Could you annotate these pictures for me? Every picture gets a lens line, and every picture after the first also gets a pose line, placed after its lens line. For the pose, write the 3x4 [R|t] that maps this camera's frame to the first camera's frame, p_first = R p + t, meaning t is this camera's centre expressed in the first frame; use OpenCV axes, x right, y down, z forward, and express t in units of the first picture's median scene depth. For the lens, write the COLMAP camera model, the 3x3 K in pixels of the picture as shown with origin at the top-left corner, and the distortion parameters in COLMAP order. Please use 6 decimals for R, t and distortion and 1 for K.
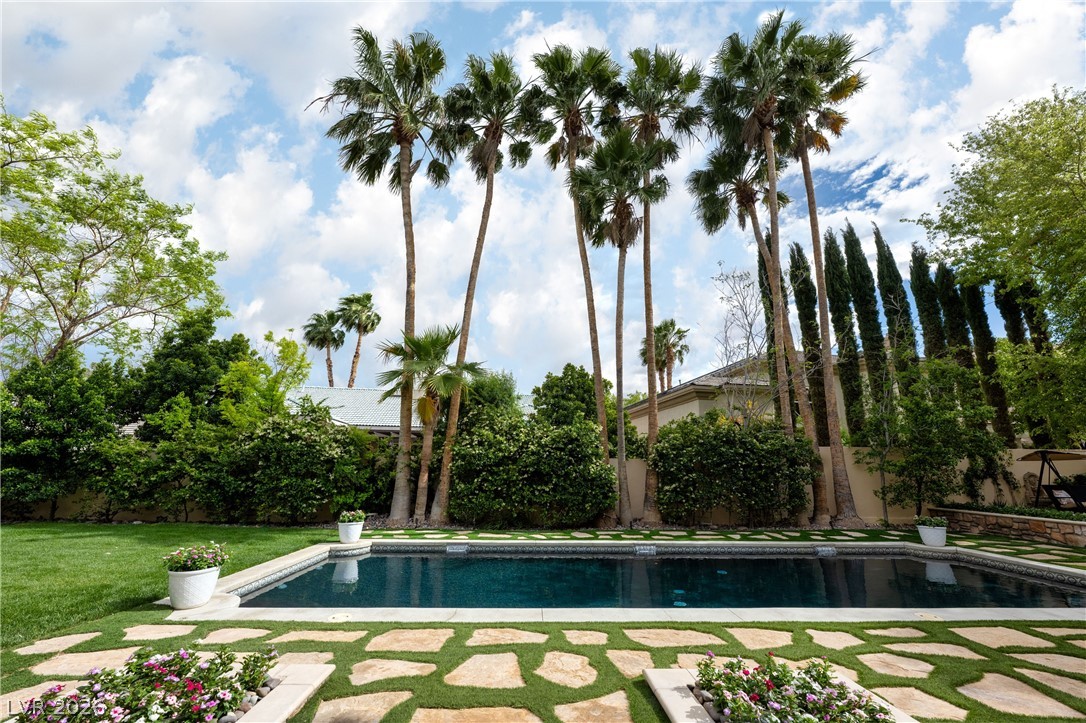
lens RADIAL K [[448.4, 0, 543.2], [0, 448.4, 364.2], [0, 0, 1]] dist [-0.002556, -0.000155]
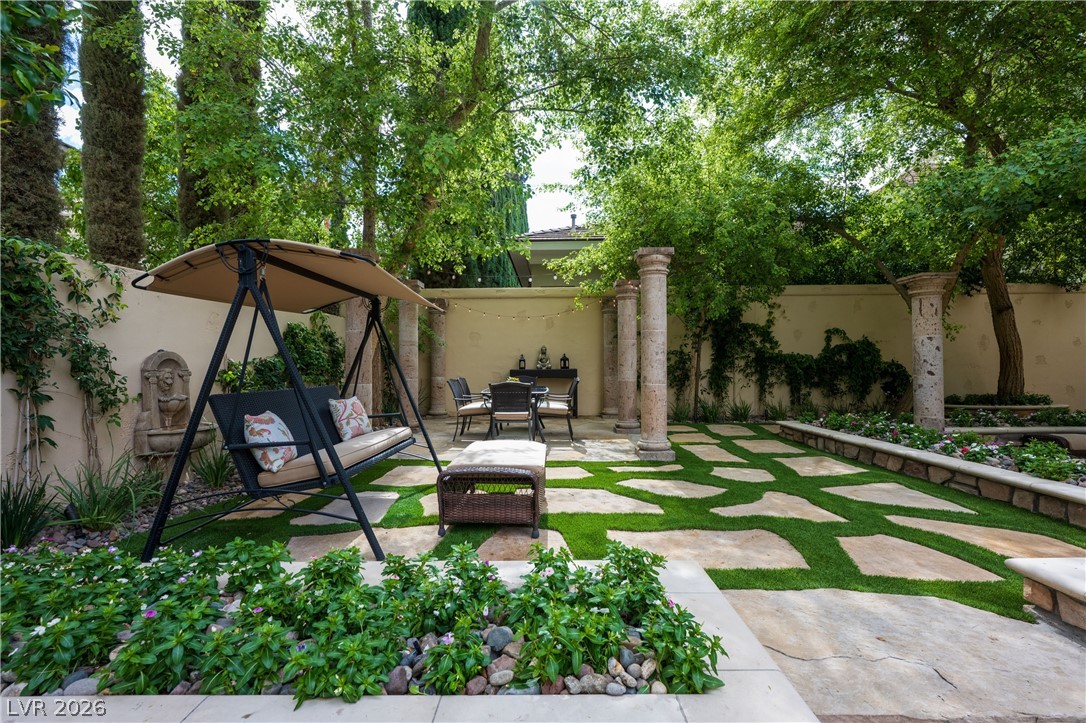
lens RADIAL K [[497.1, 0, 546.8], [0, 497.1, 365.1], [0, 0, 1]] dist [-0.005776, -0.000277]
pose [[0.049966, -0.013873, 0.998655, 0.781860], [-0.231629, 0.972480, 0.025099, 0.186756], [-0.971520, -0.232571, 0.045378, 0.743963]]
